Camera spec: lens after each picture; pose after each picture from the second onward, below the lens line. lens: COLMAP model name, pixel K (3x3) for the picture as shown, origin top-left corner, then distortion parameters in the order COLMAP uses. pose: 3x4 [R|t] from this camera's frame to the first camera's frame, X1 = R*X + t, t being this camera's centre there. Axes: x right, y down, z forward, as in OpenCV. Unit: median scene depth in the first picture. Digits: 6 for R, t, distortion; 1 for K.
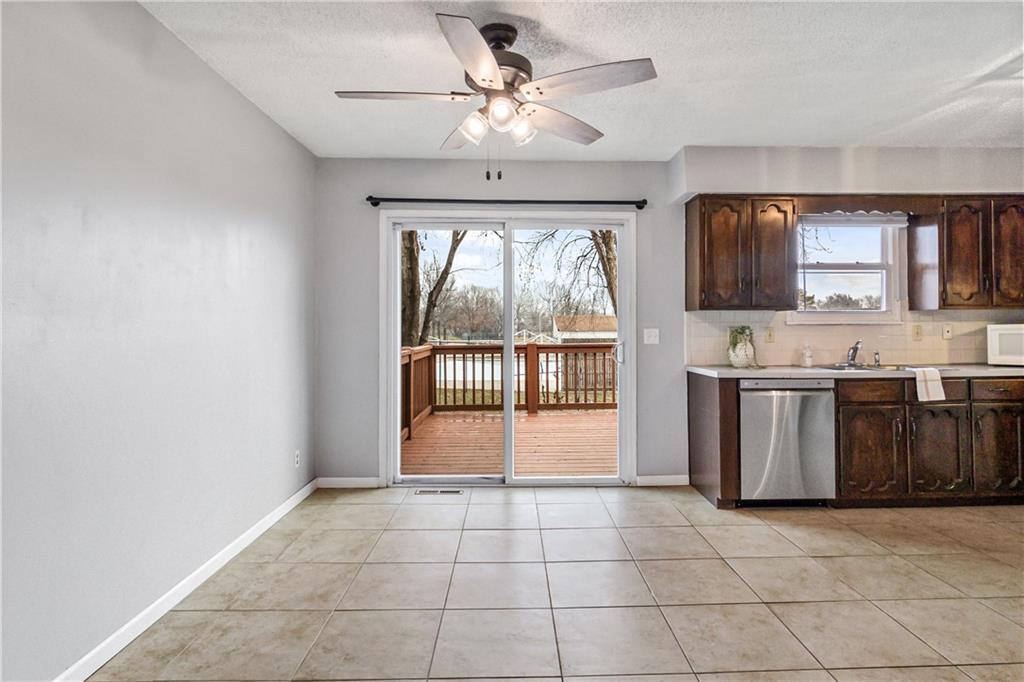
lens RADIAL K [[544.8, 0, 524.6], [0, 544.8, 320.2], [0, 0, 1]] dist [-0.001437, 0.000104]
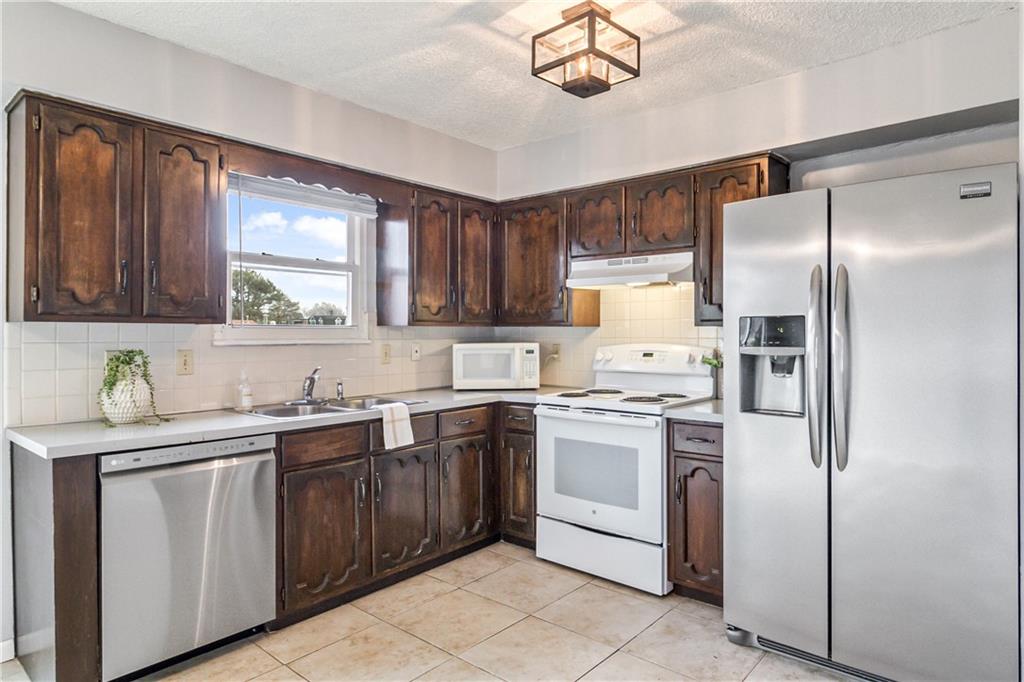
lens RADIAL K [[597.9, 0, 520.8], [0, 597.9, 337.7], [0, 0, 1]] dist [-0.000473, -0.002371]
pose [[0.668102, -0.002098, 0.744067, 0.216287], [-0.012088, 0.999833, 0.013674, -0.016322], [-0.743972, -0.018130, 0.667965, 0.287410]]
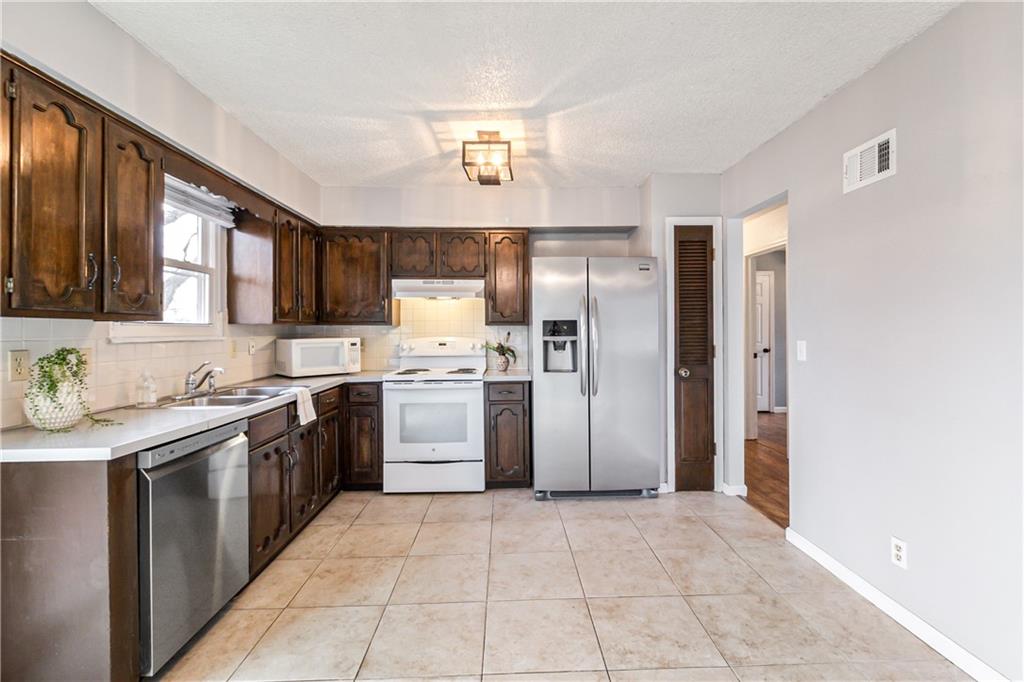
lens RADIAL K [[470.7, 0, 519.8], [0, 470.7, 332.2], [0, 0, 1]] dist [0.002133, -0.000710]
pose [[-0.015373, -0.000575, 0.999882, -0.062802], [-0.008879, 0.999960, 0.000438, -0.009745], [-0.999842, -0.008871, -0.015378, 0.587596]]
